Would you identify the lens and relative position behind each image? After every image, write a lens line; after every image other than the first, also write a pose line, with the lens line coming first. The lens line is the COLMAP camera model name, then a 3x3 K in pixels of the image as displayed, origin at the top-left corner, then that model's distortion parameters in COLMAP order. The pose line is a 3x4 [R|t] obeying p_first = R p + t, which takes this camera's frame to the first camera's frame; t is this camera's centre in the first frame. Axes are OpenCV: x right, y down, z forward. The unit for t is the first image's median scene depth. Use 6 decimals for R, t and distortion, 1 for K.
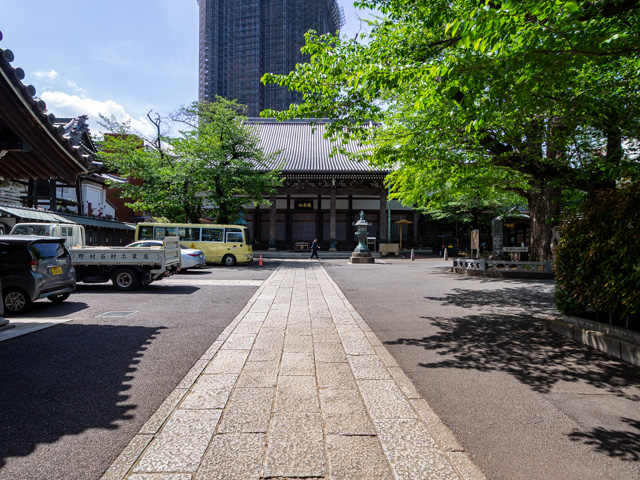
lens RADIAL K [[340.2, 0, 320.0], [0, 340.2, 240.0], [0, 0, 1]] dist [0.000238, -0.000058]
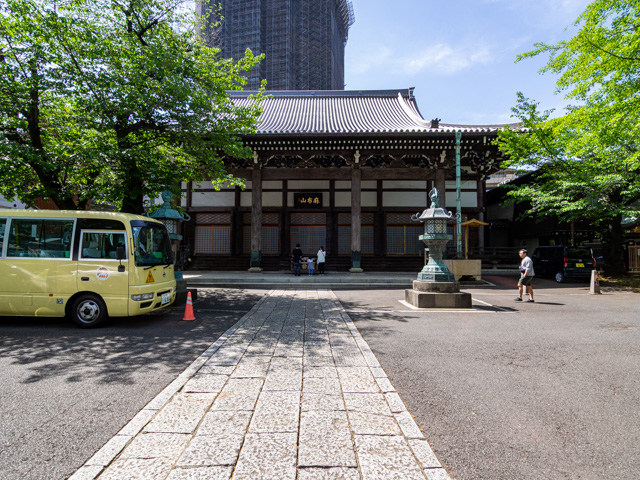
lens RADIAL K [[340.2, 0, 320.0], [0, 340.2, 240.0], [0, 0, 1]] dist [0.000238, -0.000058]
pose [[0.999799, -0.003906, -0.019643, -0.013883], [0.003043, 0.999037, -0.043770, 0.002092], [0.019795, 0.043701, 0.998849, 0.401831]]
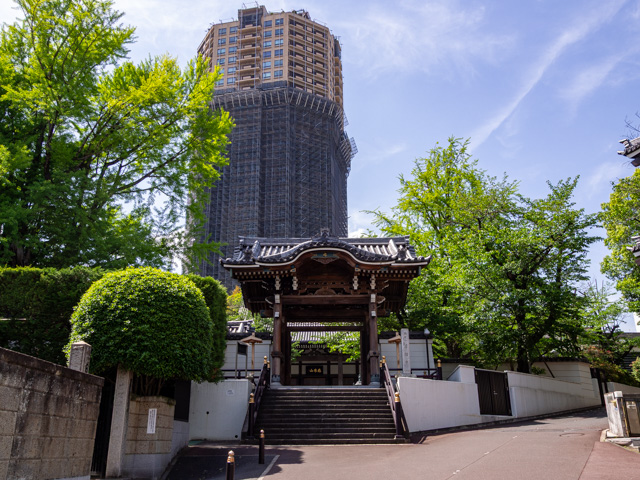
lens RADIAL K [[562.1, 0, 320.0], [0, 562.1, 240.0], [0, 0, 1]] dist [-0.000849, -0.000177]
pose [[0.999713, -0.017297, -0.016602, 0.008631], [0.011017, 0.946451, -0.322658, 0.102817], [0.021294, 0.322383, 0.946370, -1.062741]]
